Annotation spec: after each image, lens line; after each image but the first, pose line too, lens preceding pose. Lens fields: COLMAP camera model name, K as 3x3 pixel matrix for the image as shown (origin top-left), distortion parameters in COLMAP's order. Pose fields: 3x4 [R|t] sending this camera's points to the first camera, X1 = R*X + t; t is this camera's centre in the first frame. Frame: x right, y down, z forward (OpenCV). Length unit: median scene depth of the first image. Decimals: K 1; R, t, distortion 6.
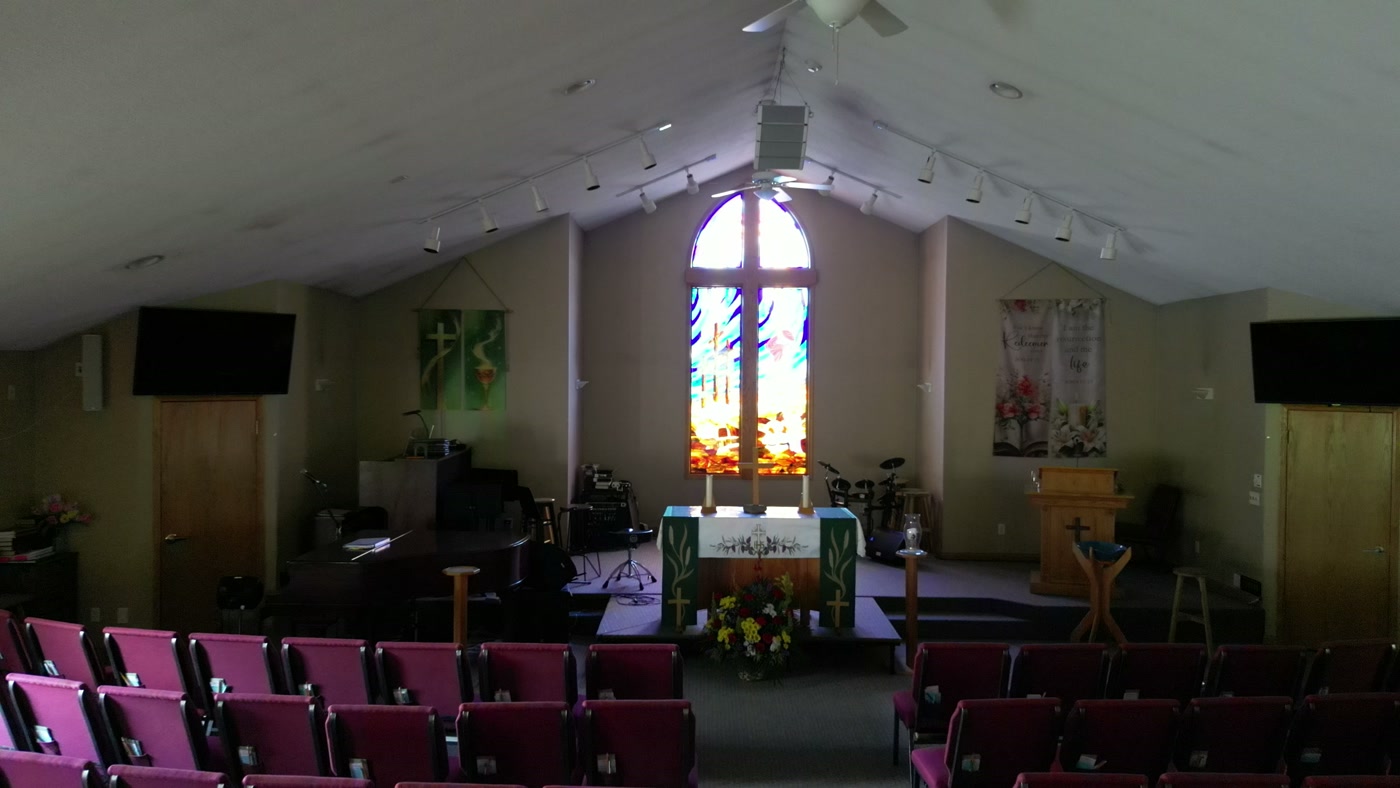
lens RADIAL K [[1039.0, 0, 698.9], [0, 1039.0, 394.2], [0, 0, 1]] dist [0.129943, -0.241299]
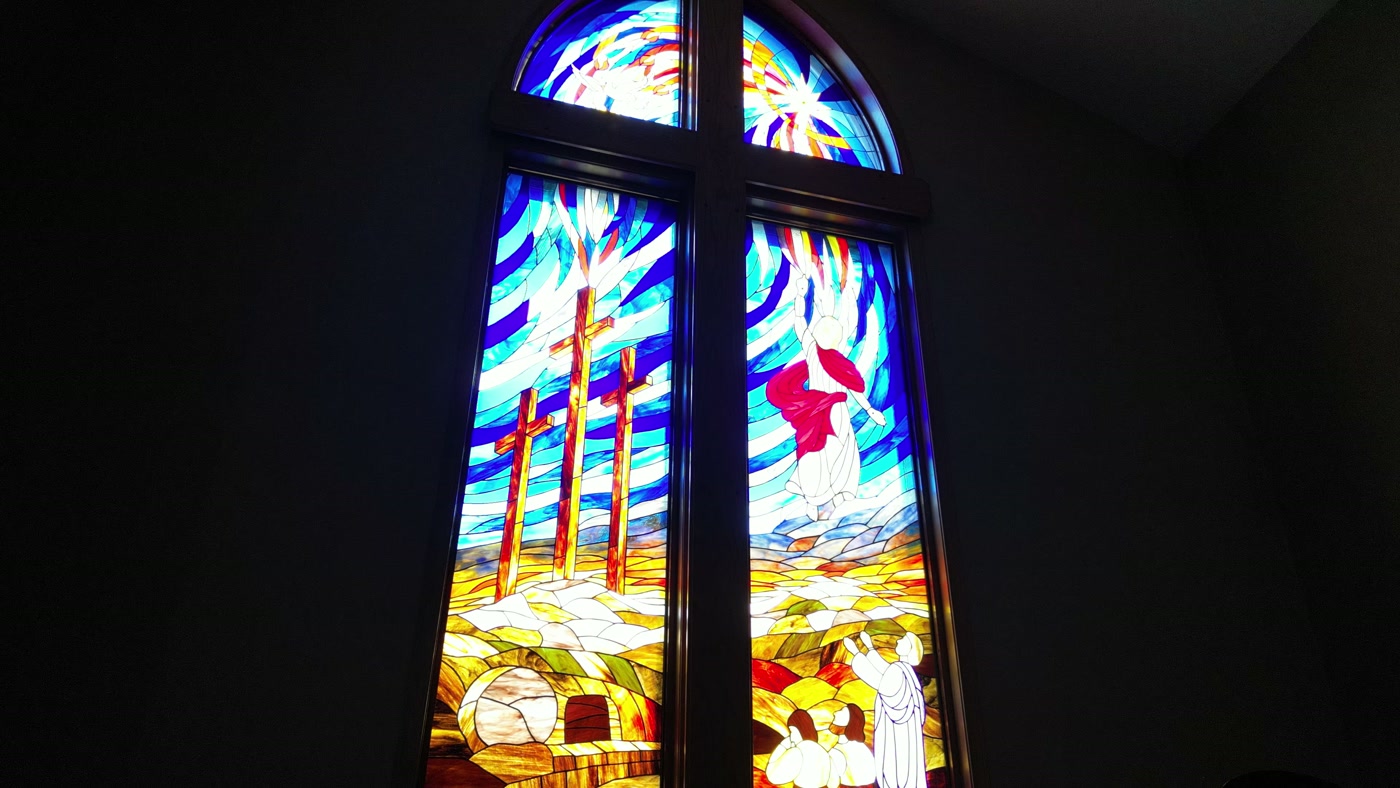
lens RADIAL K [[1073.5, 0, 718.6], [0, 1073.5, 346.9], [0, 0, 1]] dist [0.094719, -0.273007]
pose [[0.954348, 0.152326, 0.256937, -0.022148], [0.013525, 0.837275, -0.546615, 0.107705], [-0.298390, 0.525136, 0.796991, 0.890848]]
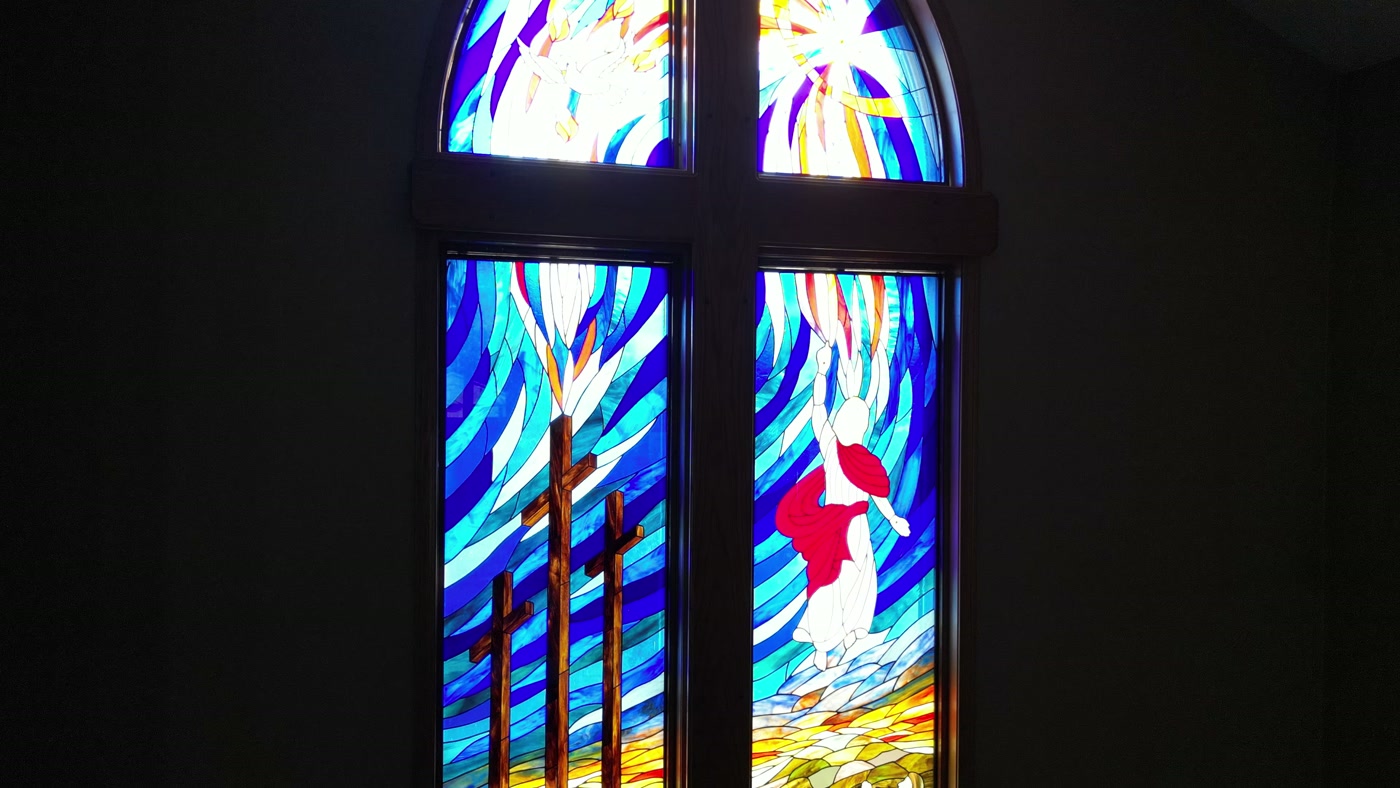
lens RADIAL K [[1073.5, 0, 718.6], [0, 1073.5, 346.9], [0, 0, 1]] dist [0.094719, -0.273007]
pose [[0.955246, 0.000227, 0.295814, -0.020877], [0.005421, 0.999818, -0.018272, -0.090805], [-0.295764, 0.019058, 0.955071, 0.886190]]
